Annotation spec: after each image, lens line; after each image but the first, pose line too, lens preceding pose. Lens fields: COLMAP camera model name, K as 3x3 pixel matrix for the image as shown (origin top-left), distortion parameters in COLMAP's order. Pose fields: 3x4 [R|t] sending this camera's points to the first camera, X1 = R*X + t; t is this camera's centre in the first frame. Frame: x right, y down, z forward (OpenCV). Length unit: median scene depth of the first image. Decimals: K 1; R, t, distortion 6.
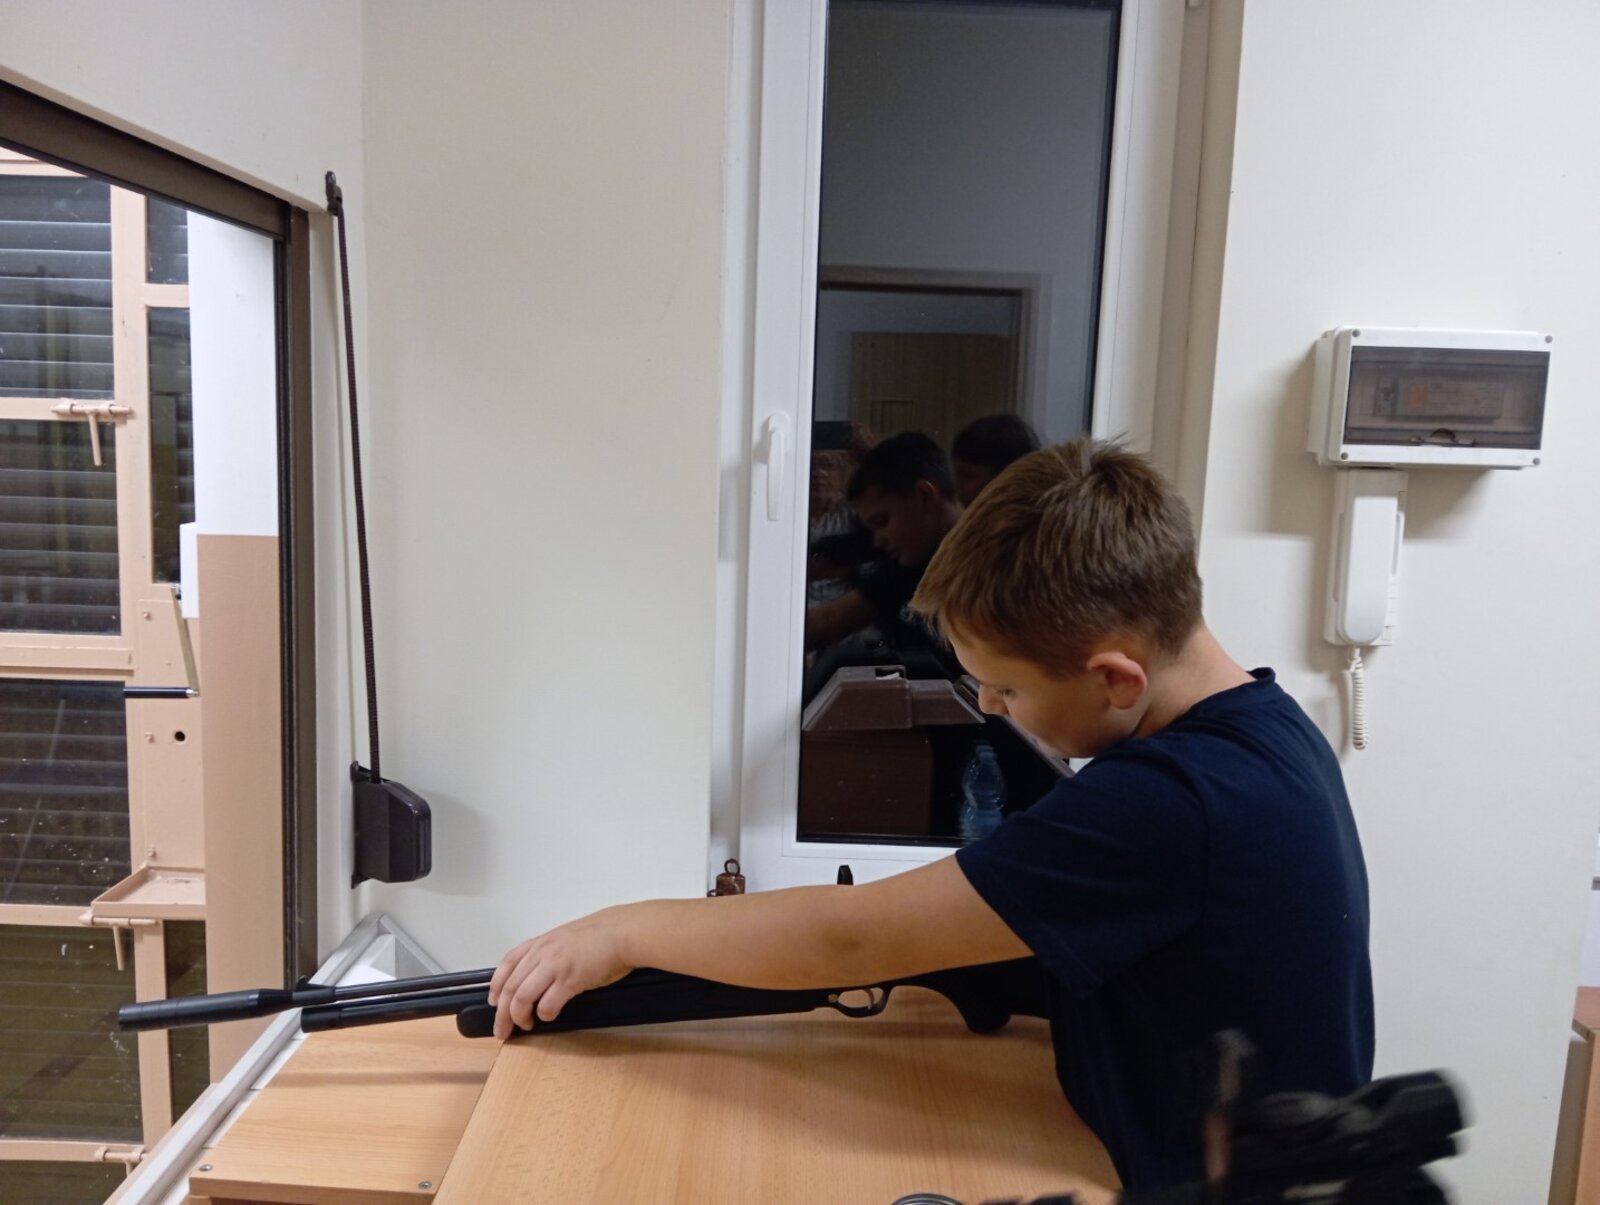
lens RADIAL K [[1328.4, 0, 818.2], [0, 1328.4, 622.4], [0, 0, 1]] dist [0.099035, -0.183574]
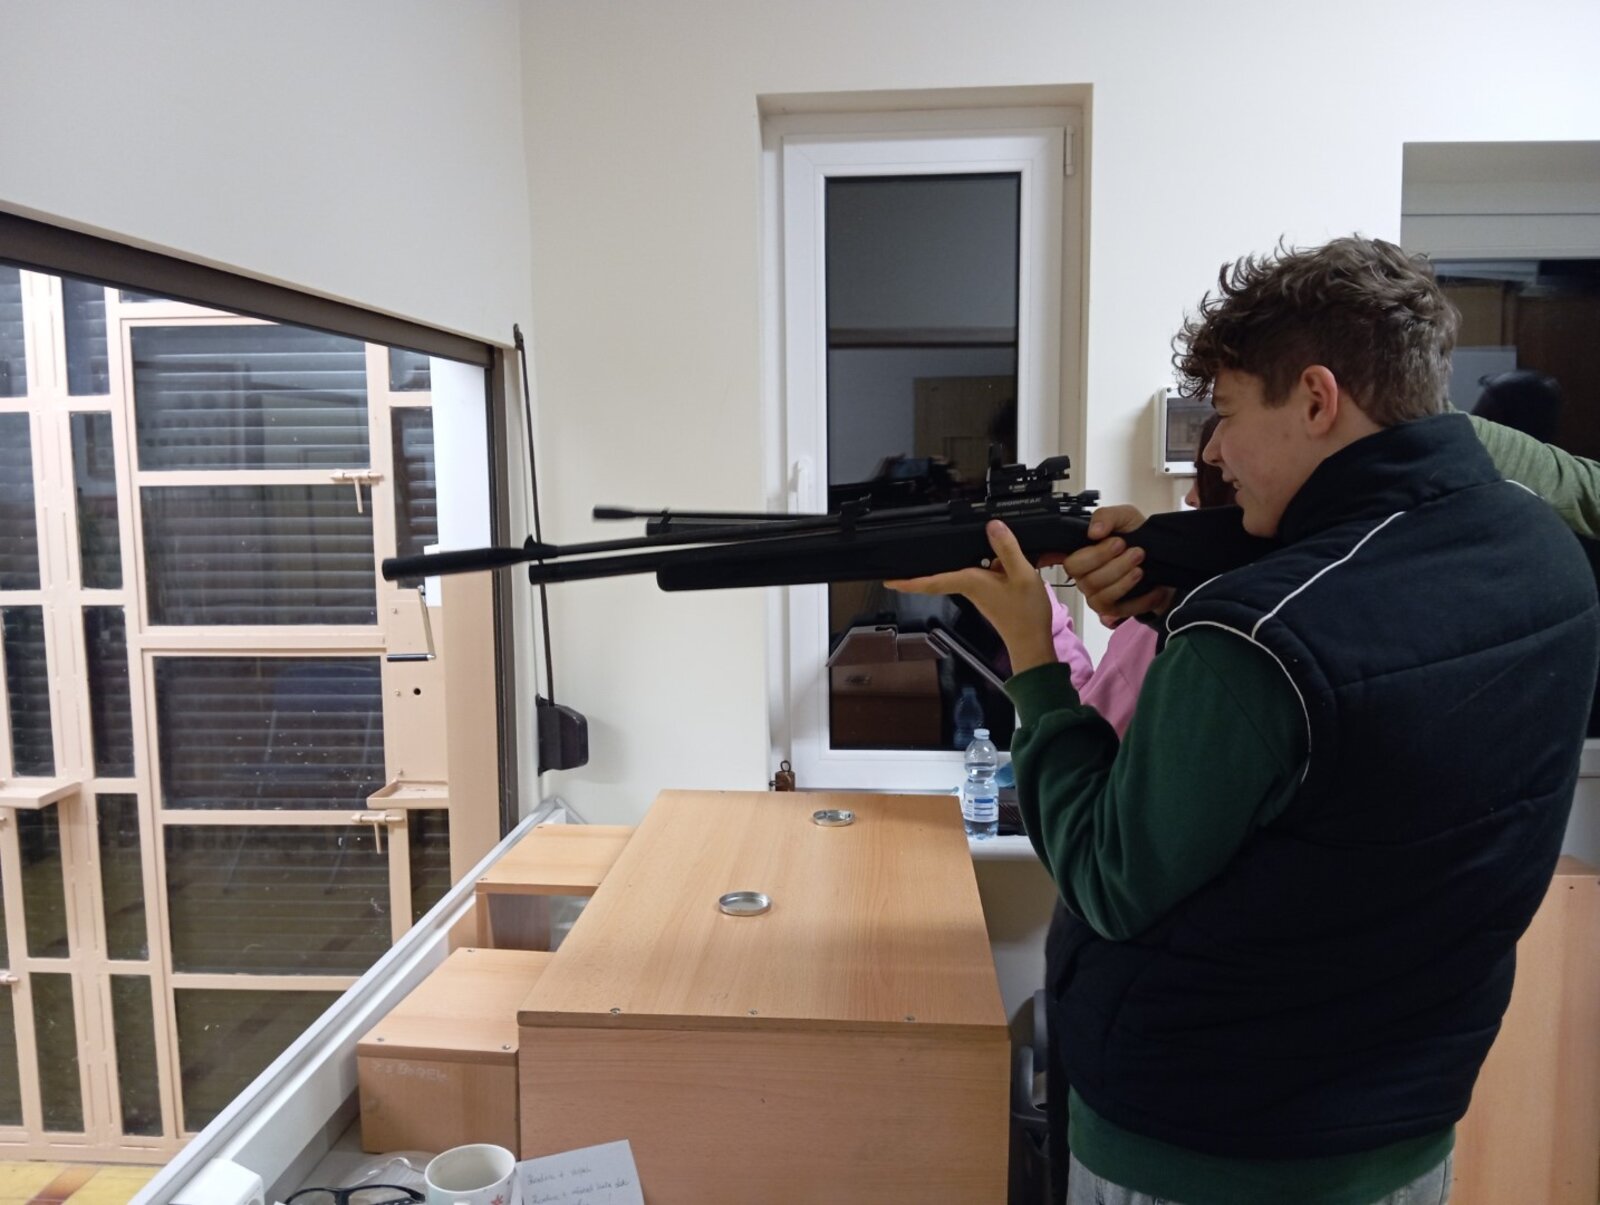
lens RADIAL K [[1333.2, 0, 823.0], [0, 1333.2, 623.3], [0, 0, 1]] dist [0.112938, -0.193768]
pose [[0.995924, -0.035857, -0.082761, 0.106727], [0.033629, 0.999038, -0.028149, 0.070567], [0.083690, 0.025251, 0.996172, -0.482459]]
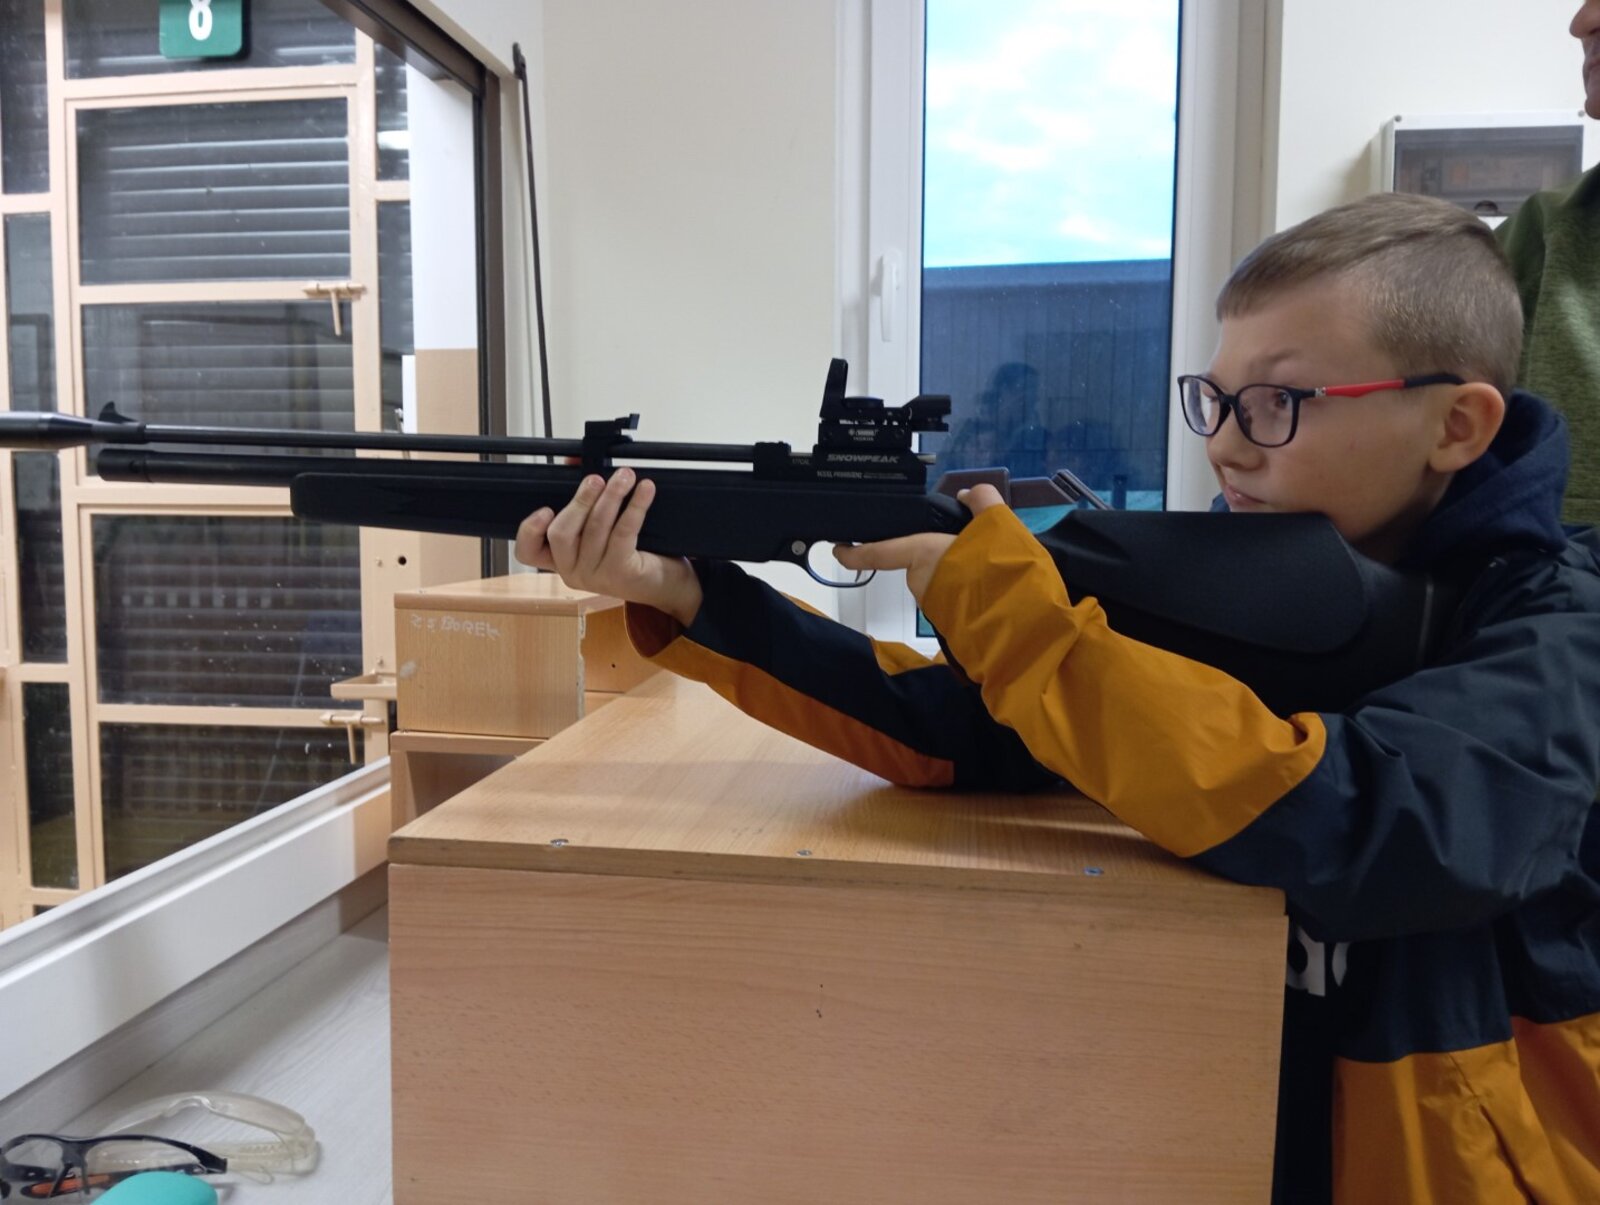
lens RADIAL K [[1330.4, 0, 795.4], [0, 1330.4, 625.5], [0, 0, 1]] dist [0.134959, -0.252832]
pose [[0.988113, -0.016783, -0.152812, 0.058378], [0.009141, 0.998679, -0.050574, 0.219989], [0.153459, 0.048576, 0.986960, -0.135509]]
